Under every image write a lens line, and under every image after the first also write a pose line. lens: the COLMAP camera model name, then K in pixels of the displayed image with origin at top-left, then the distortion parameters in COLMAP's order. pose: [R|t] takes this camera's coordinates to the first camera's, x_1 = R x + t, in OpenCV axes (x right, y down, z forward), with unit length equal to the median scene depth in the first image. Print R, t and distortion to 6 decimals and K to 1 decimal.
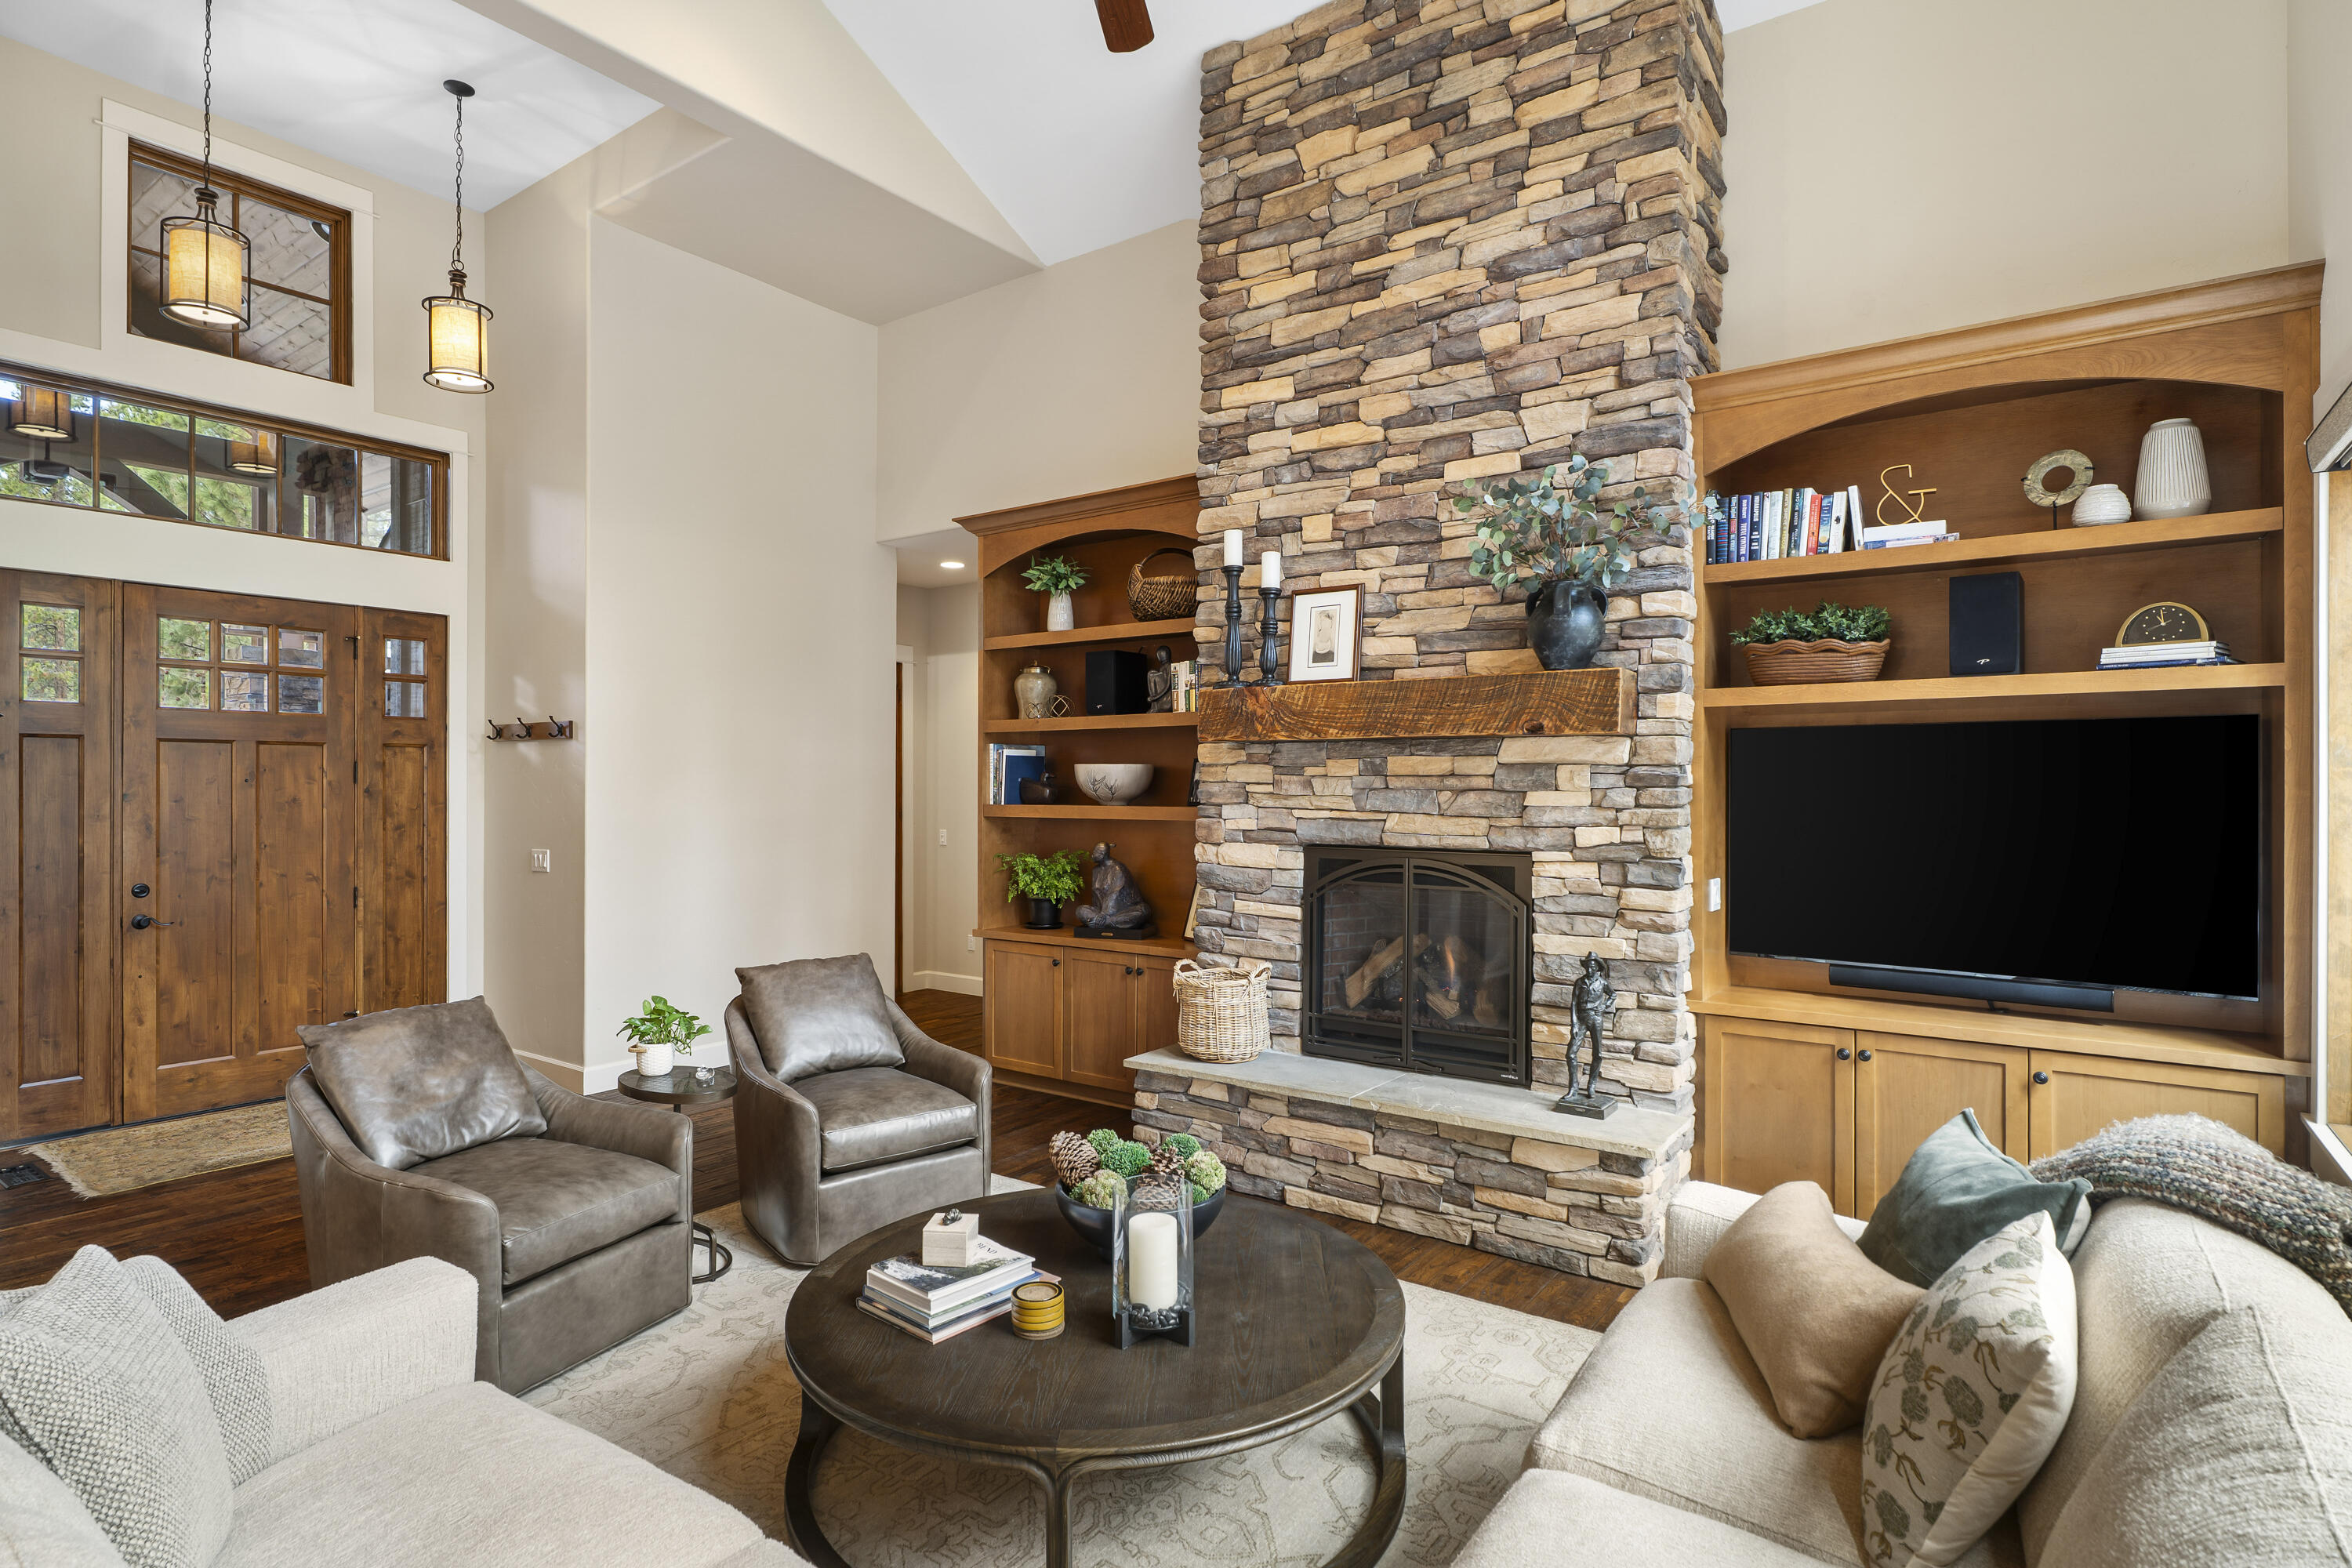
lens RADIAL K [[1200.3, 0, 1176.0], [0, 1200.3, 784.0], [0, 0, 1]] dist [0.002385, 0.000620]
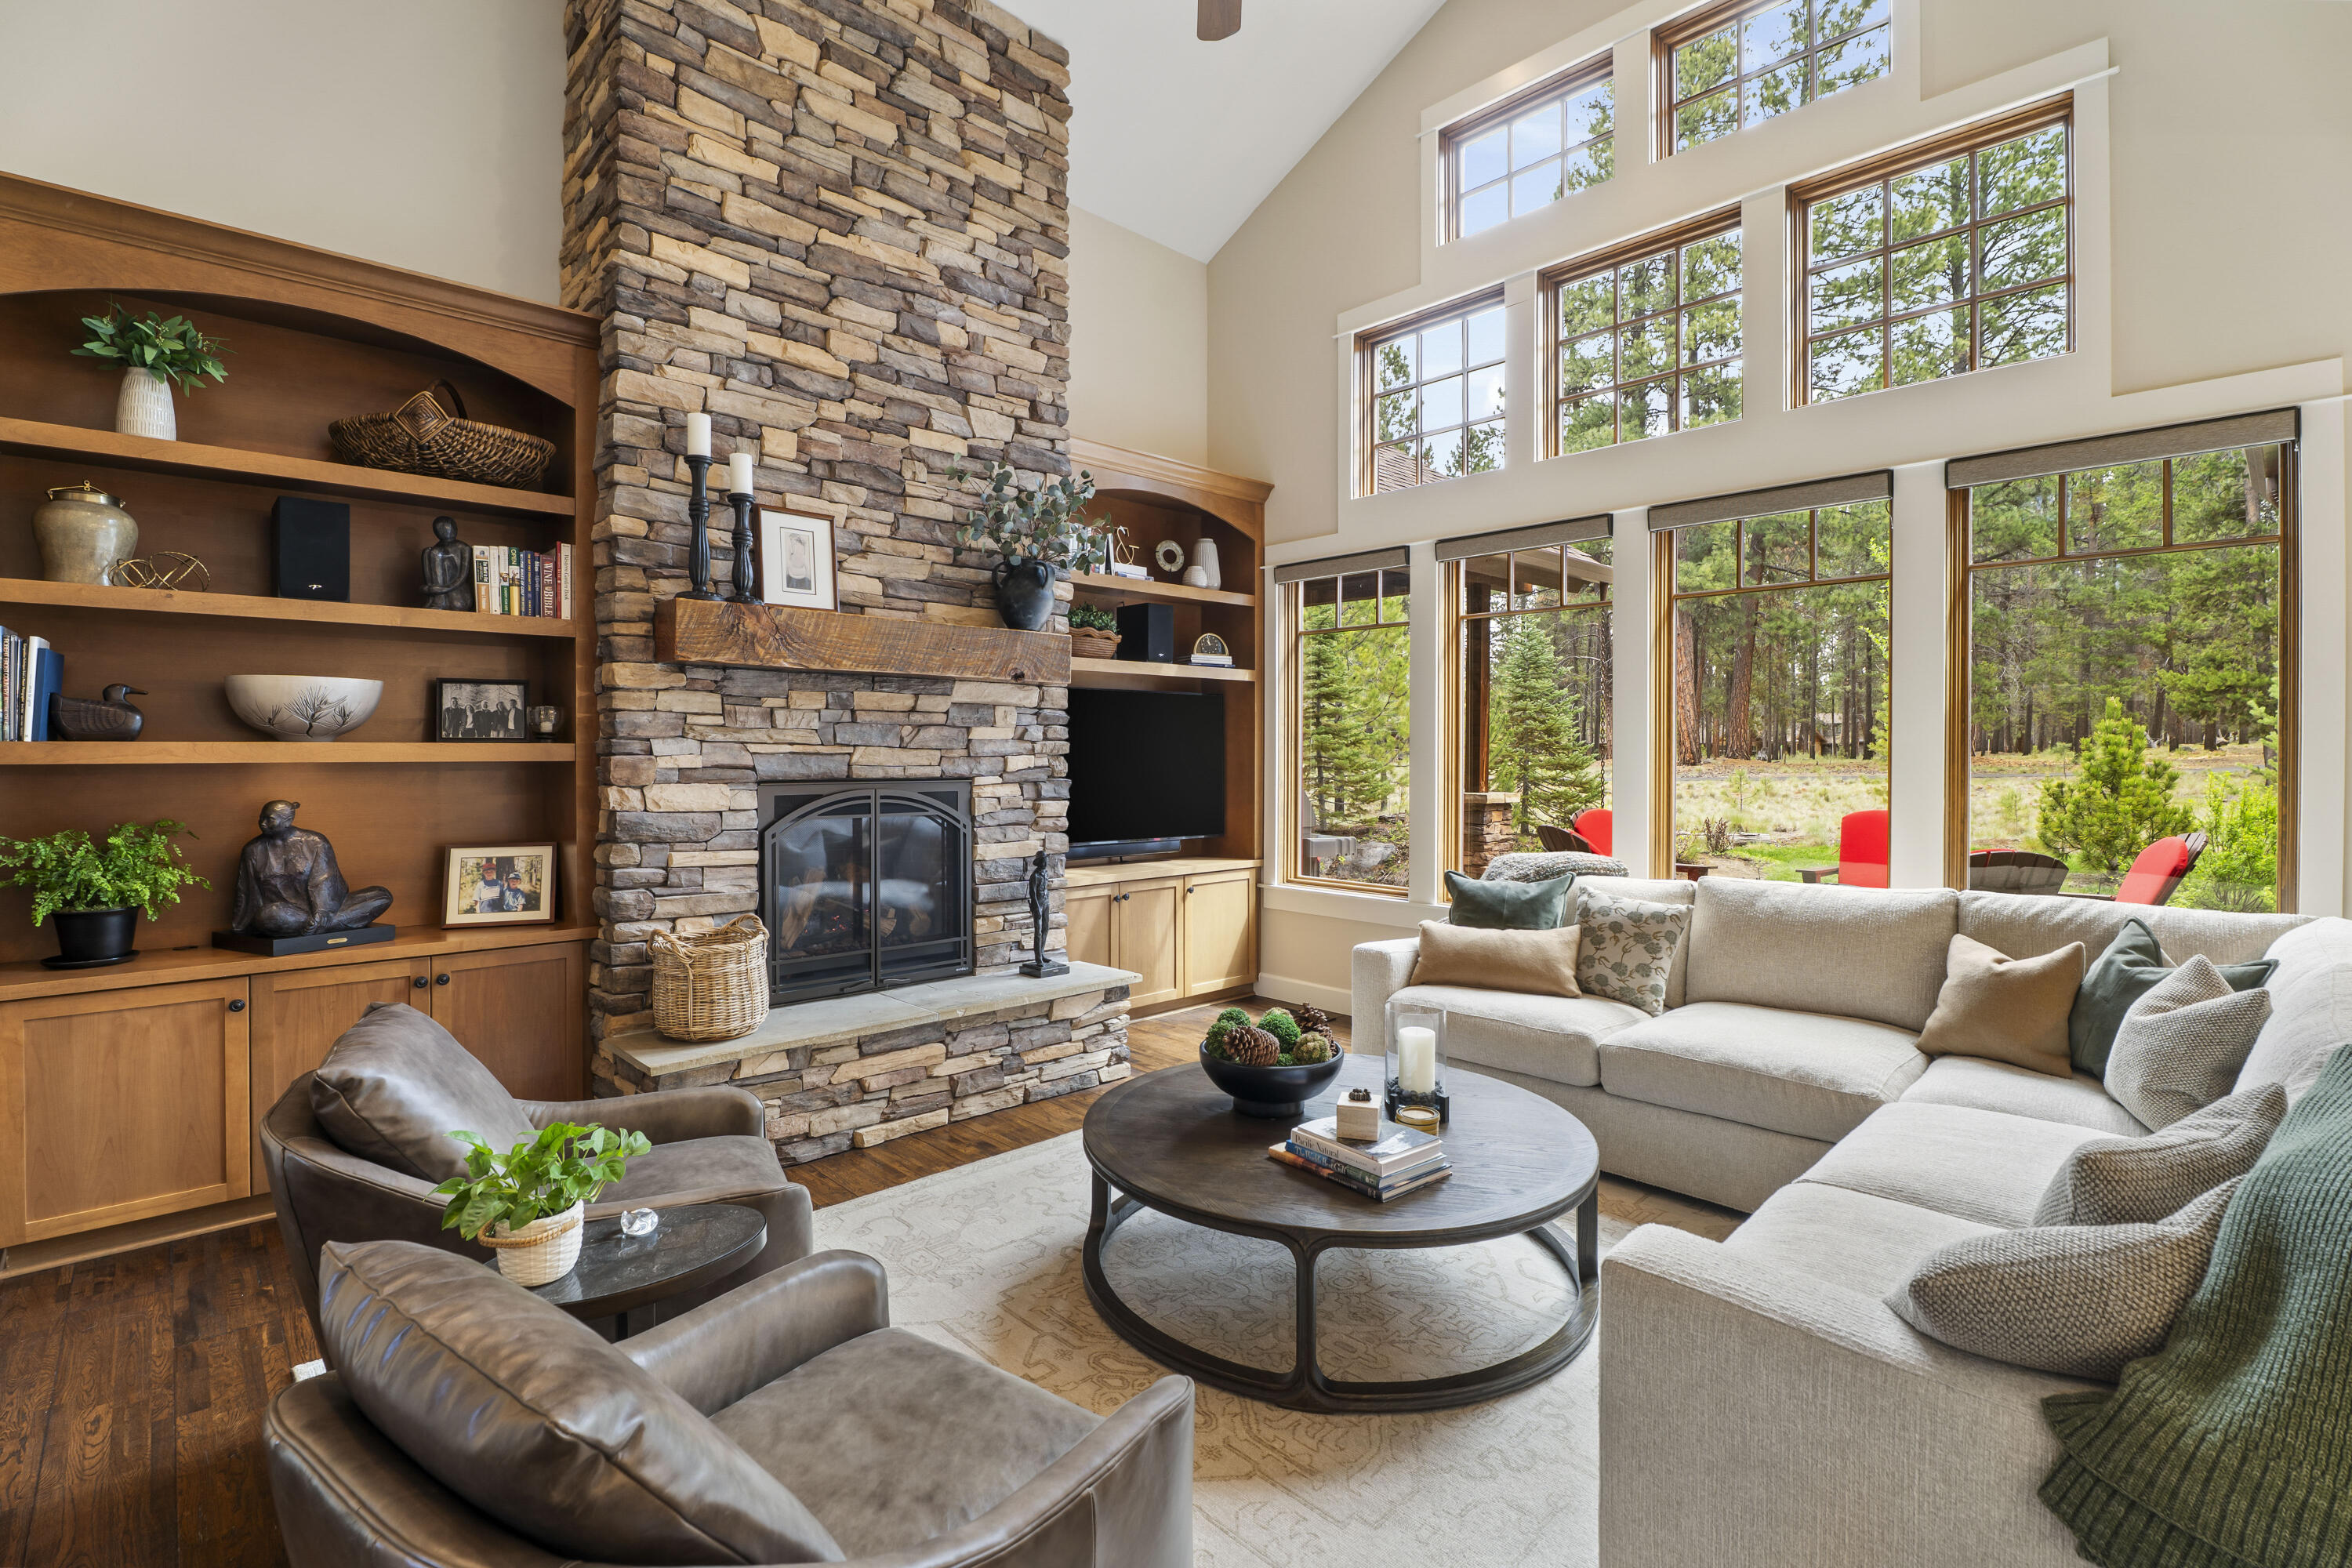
lens RADIAL K [[1096.3, 0, 1172.8], [0, 1096.3, 749.8], [0, 0, 1]] dist [-0.008594, -0.000008]
pose [[0.181384, -0.000977, 0.983412, -0.703099], [-0.004249, 0.999989, 0.001778, 0.024578], [-0.983403, -0.004501, 0.181378, 0.571739]]
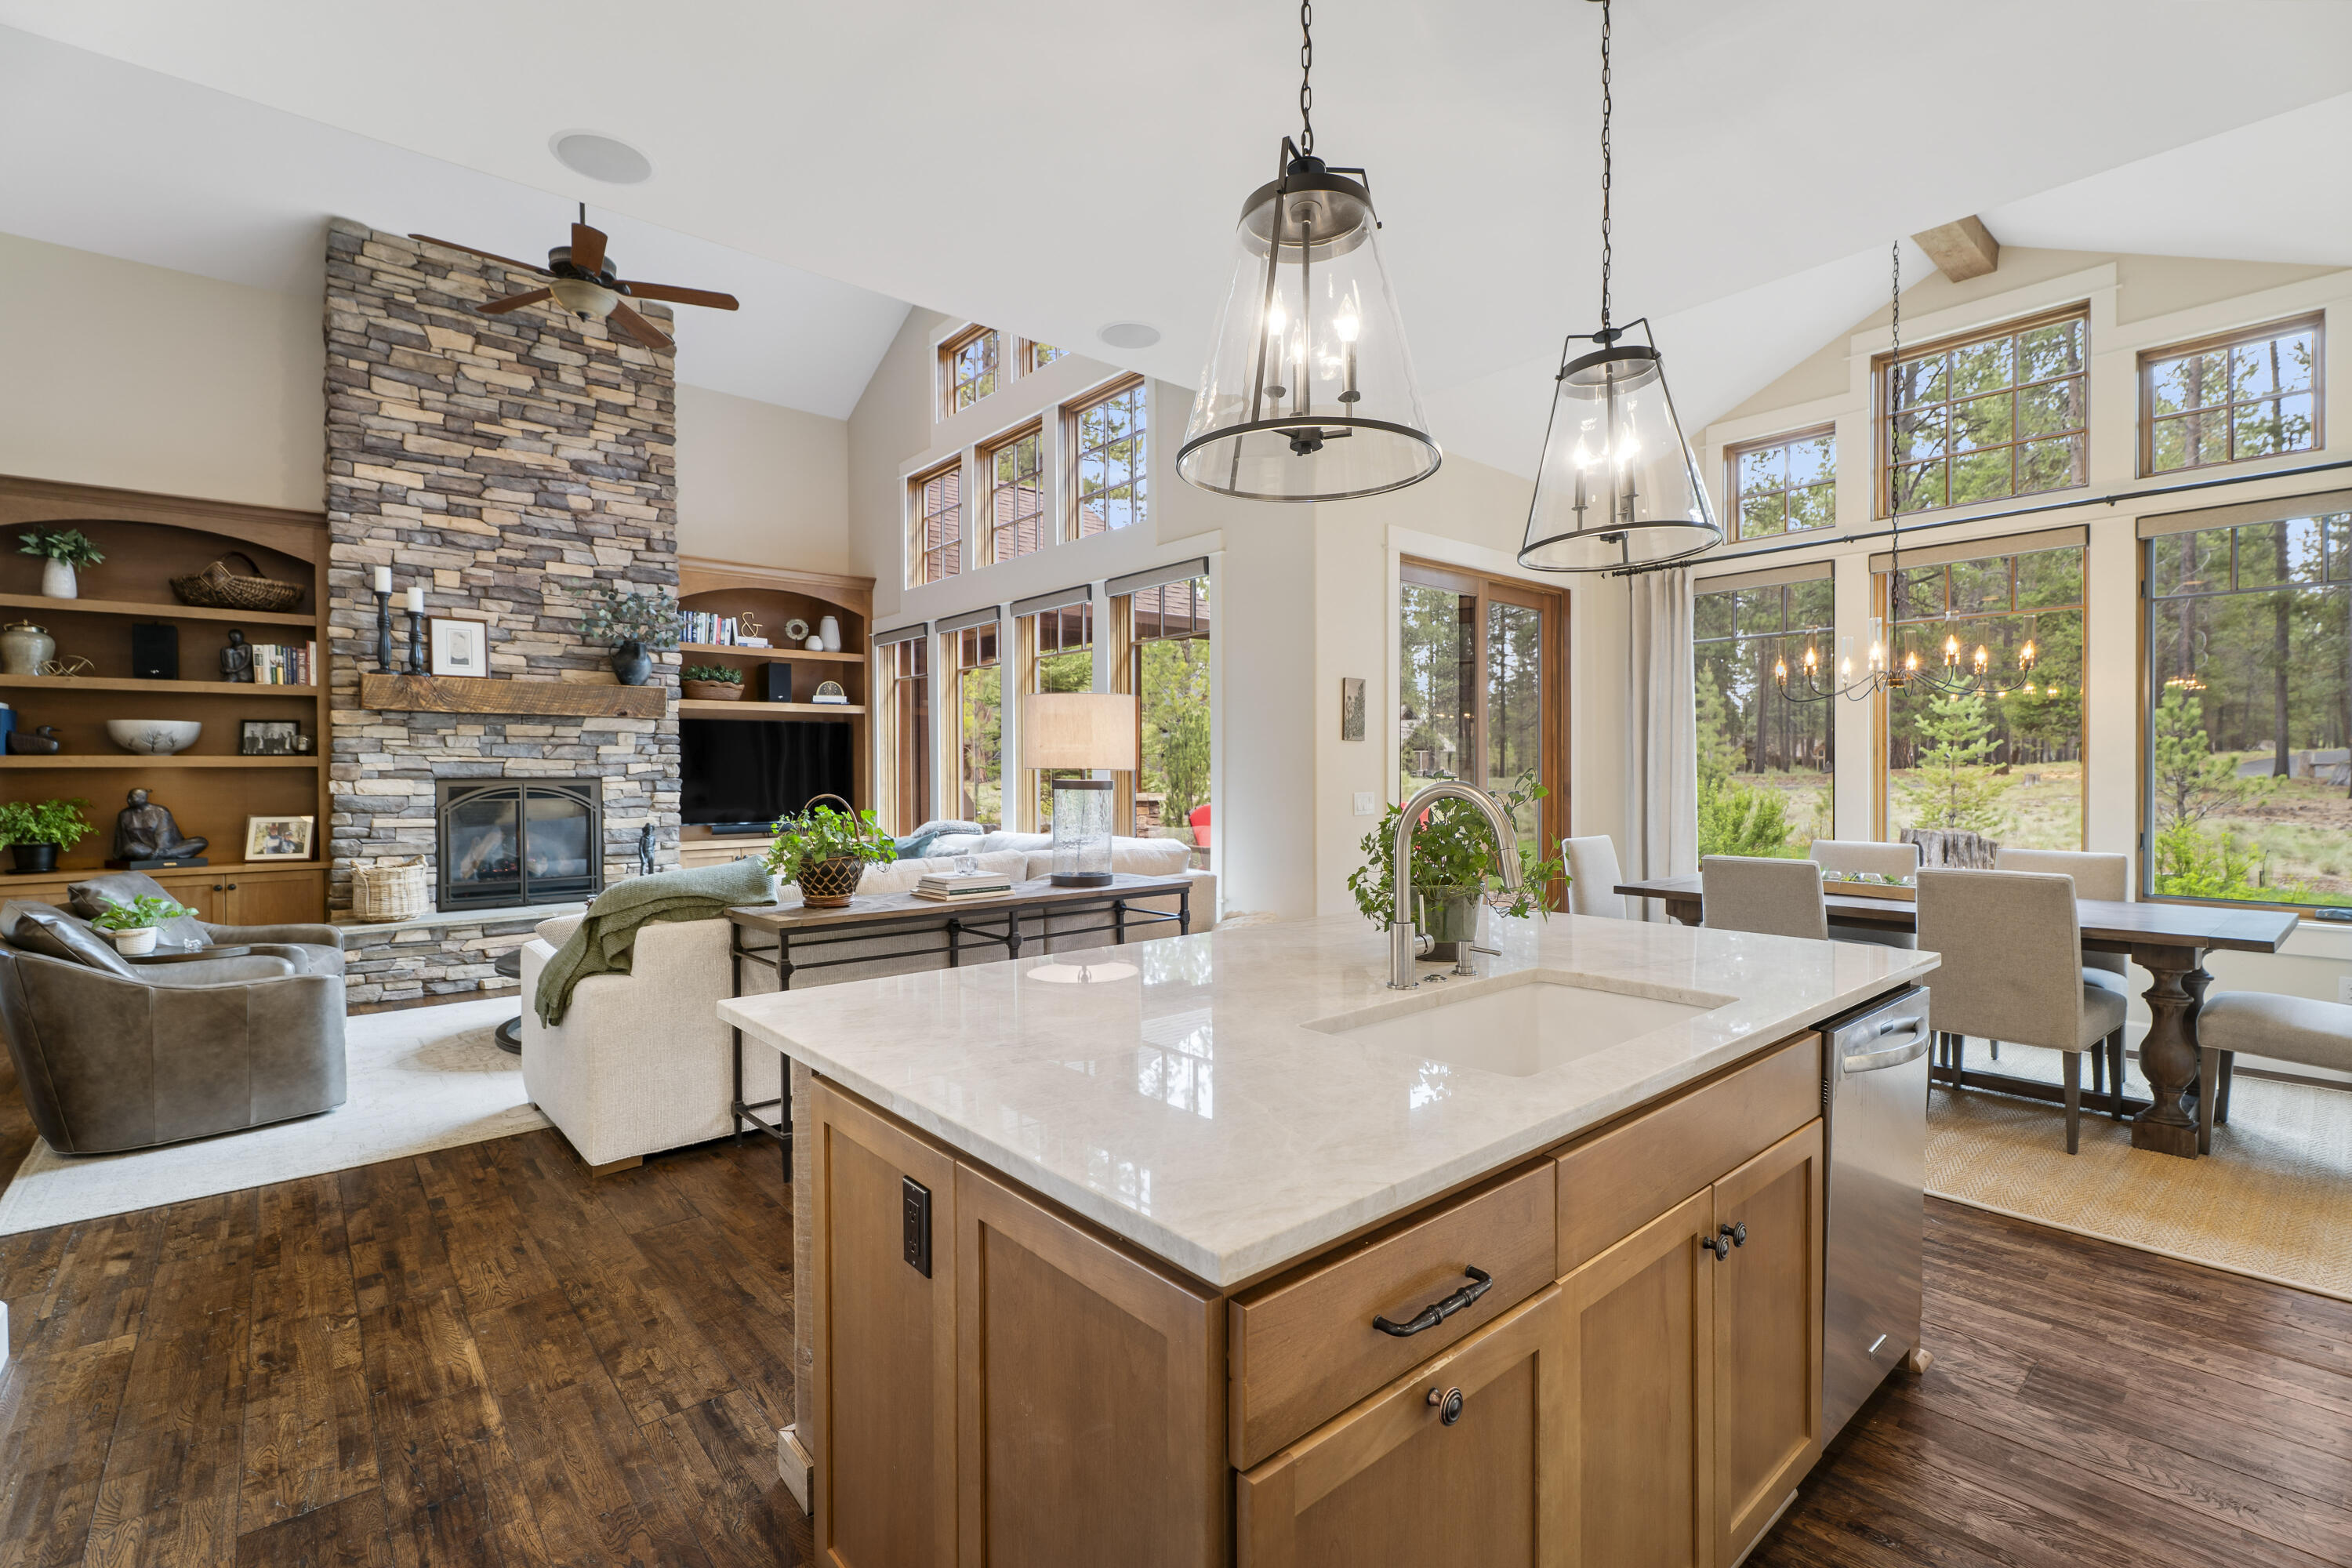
lens RADIAL K [[1049.2, 0, 1168.7], [0, 1049.2, 779.2], [0, 0, 1]] dist [0.009435, -0.004393]
pose [[0.230915, -0.010059, 0.972922, -1.072136], [0.004018, 0.999948, 0.009385, 0.044748], [-0.972966, 0.001742, 0.230944, -0.259689]]
